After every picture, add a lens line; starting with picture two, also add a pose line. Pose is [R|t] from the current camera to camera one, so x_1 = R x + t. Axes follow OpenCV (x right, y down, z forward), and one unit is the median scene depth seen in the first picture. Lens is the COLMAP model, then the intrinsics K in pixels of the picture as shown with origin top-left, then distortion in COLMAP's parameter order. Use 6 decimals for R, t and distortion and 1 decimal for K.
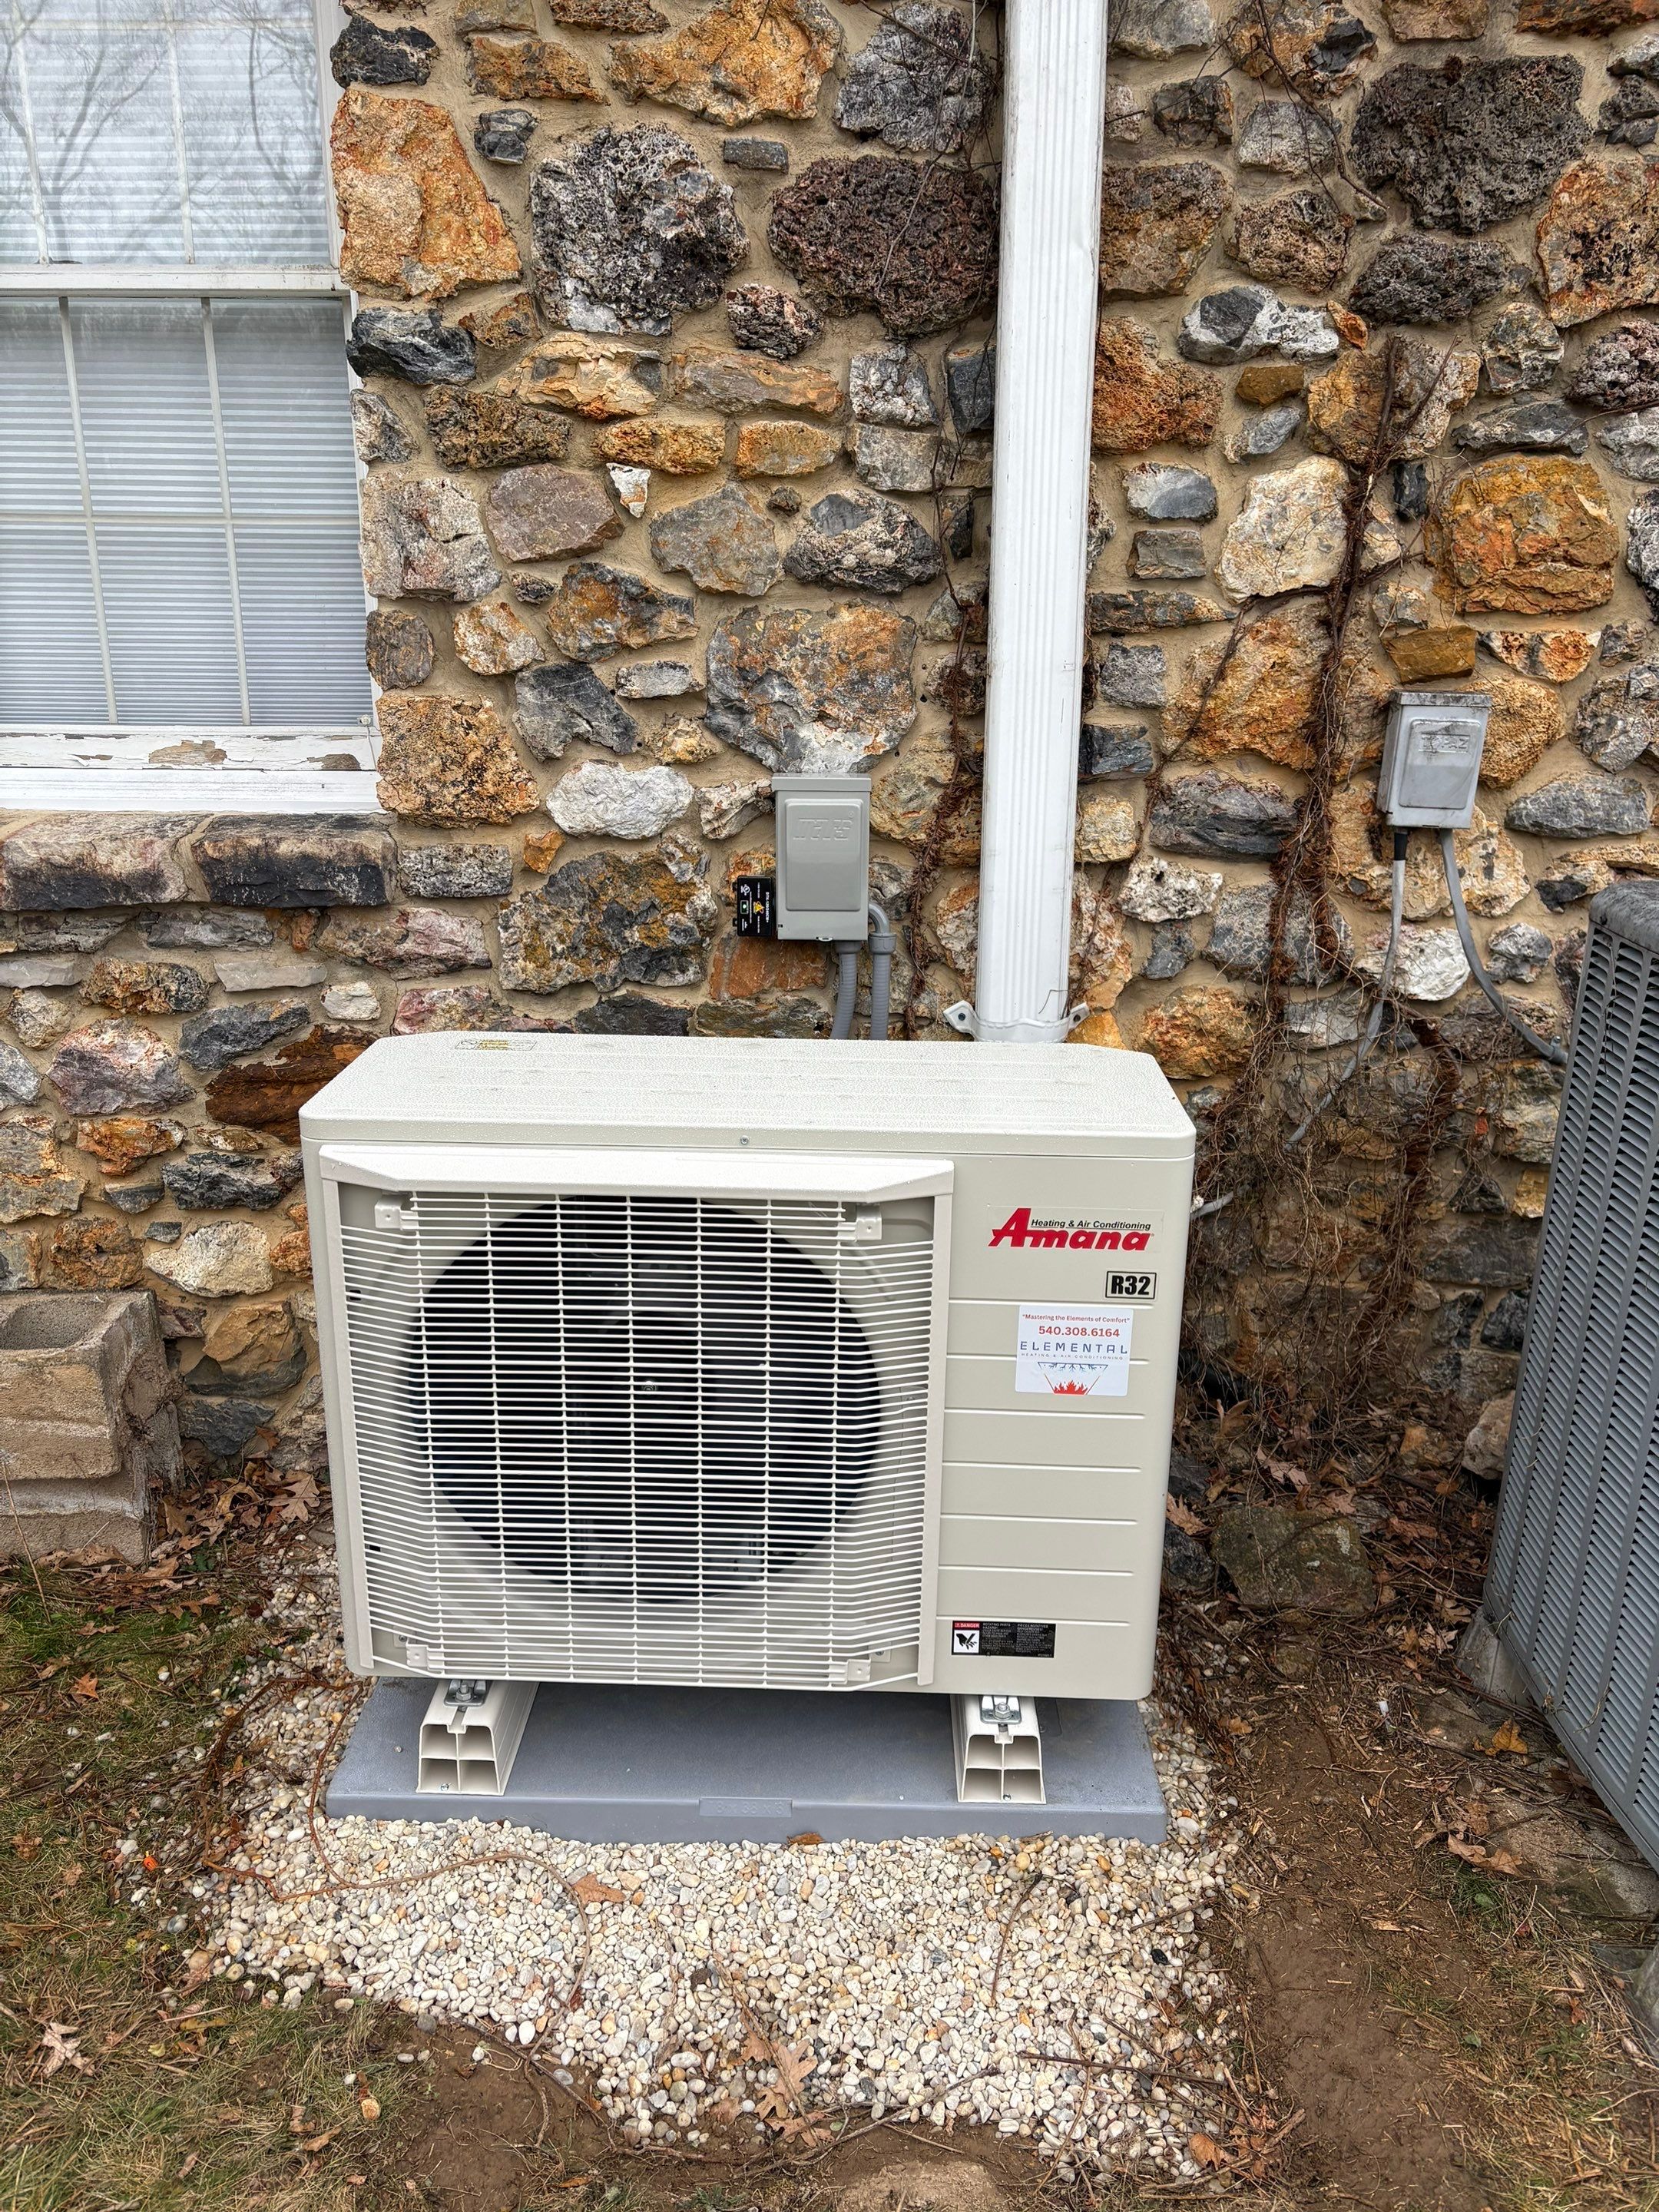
lens RADIAL K [[1689.2, 0, 829.5], [0, 1689.2, 1106.1], [0, 0, 1]] dist [0.036032, 0.009610]
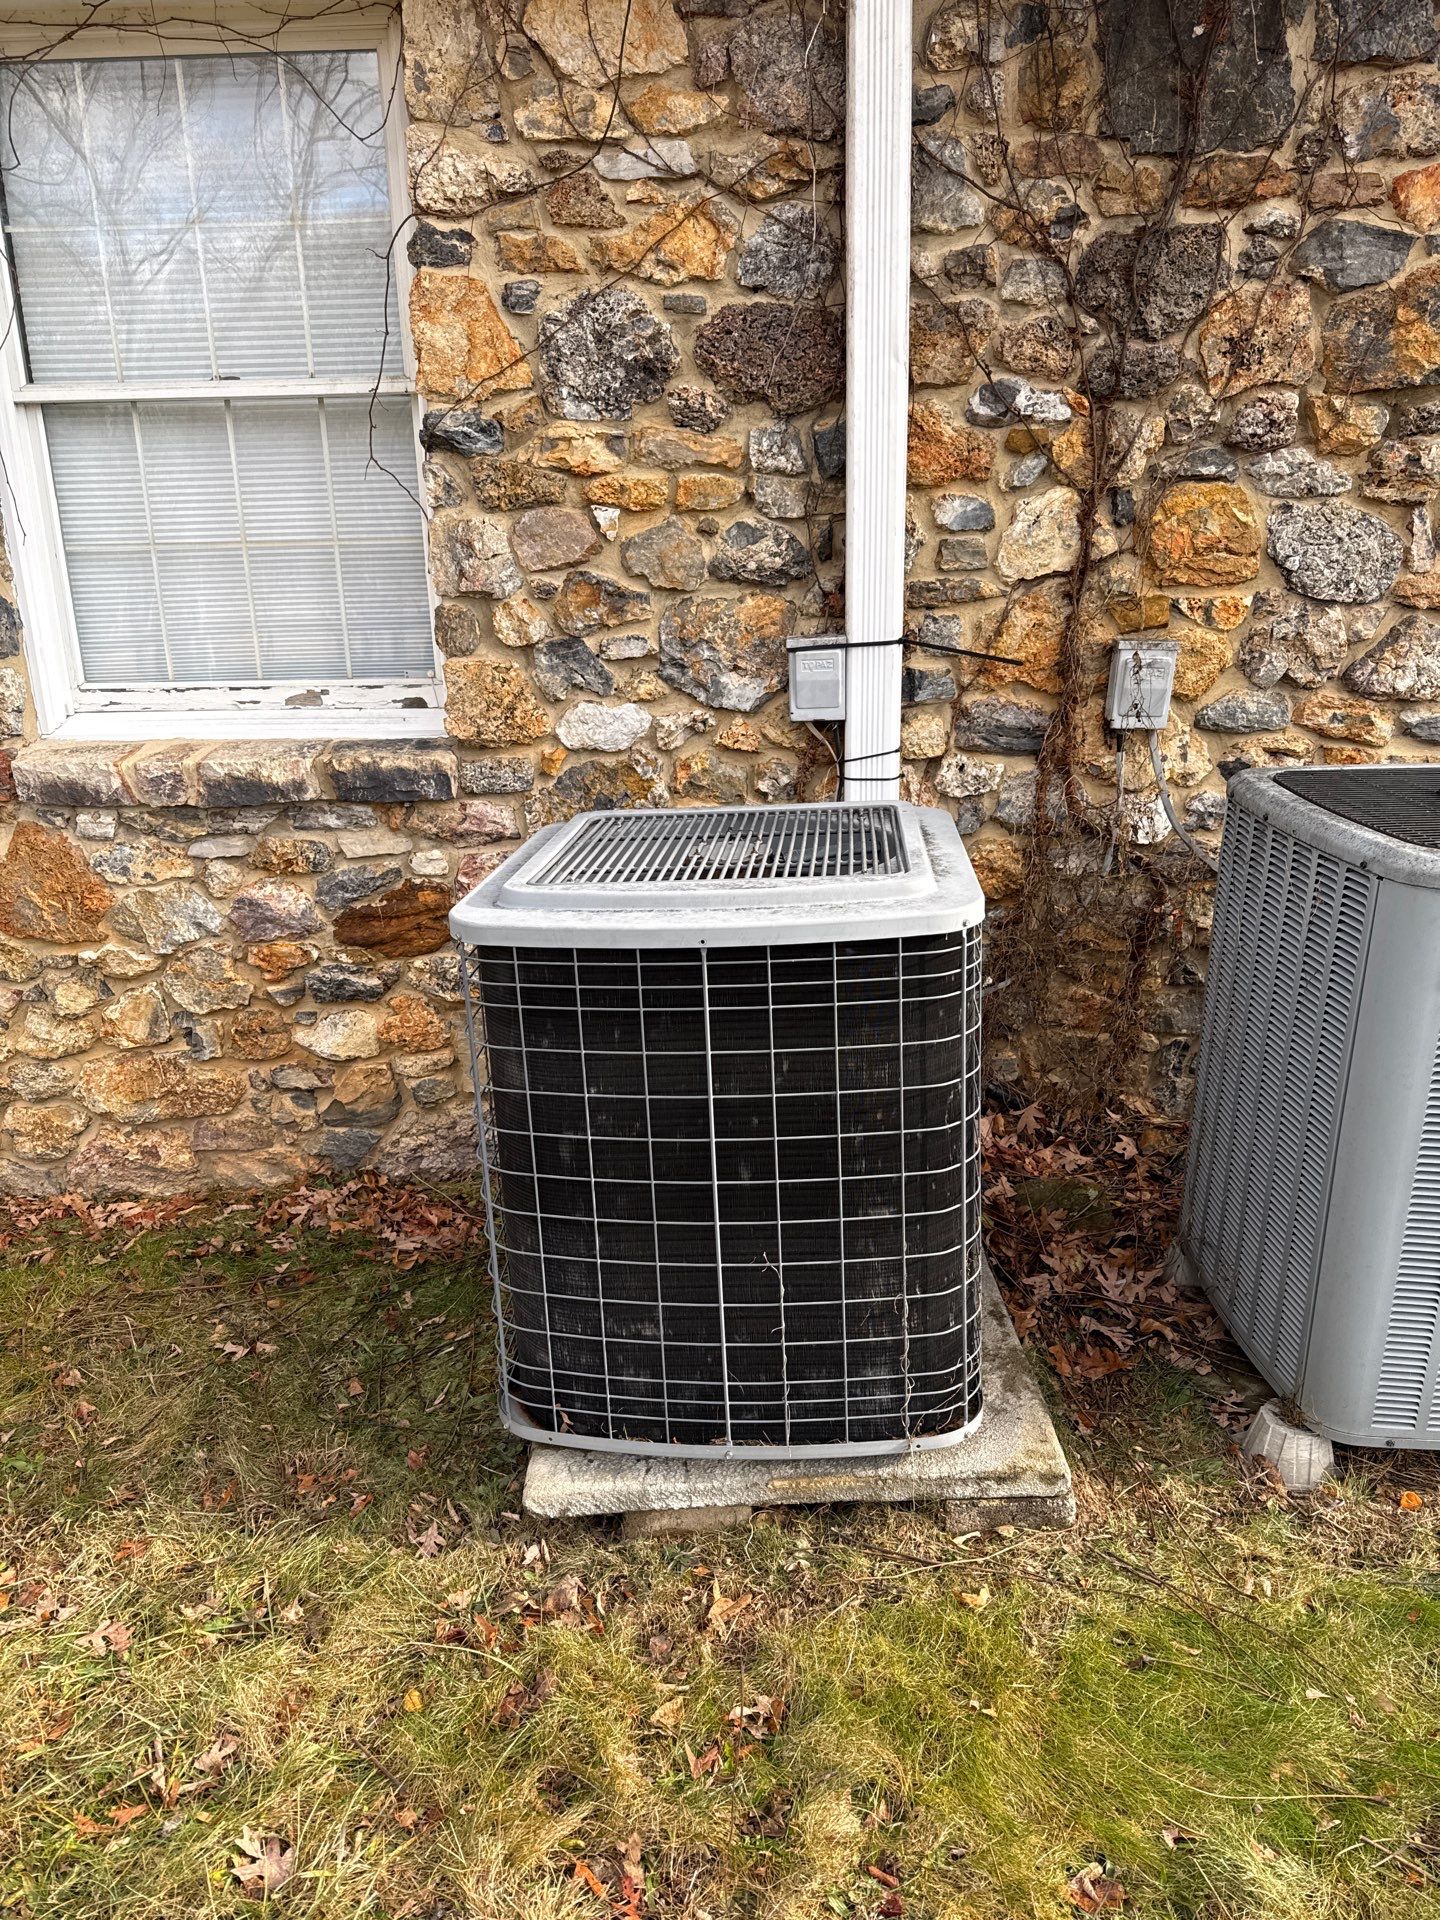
lens RADIAL K [[1449.2, 0, 708.9], [0, 1449.2, 975.3], [0, 0, 1]] dist [0.062158, -0.045649]
pose [[0.999539, -0.022779, -0.020065, -0.008496], [0.023462, 0.999129, 0.034494, 0.000007], [0.019262, -0.034949, 0.999203, -0.314129]]
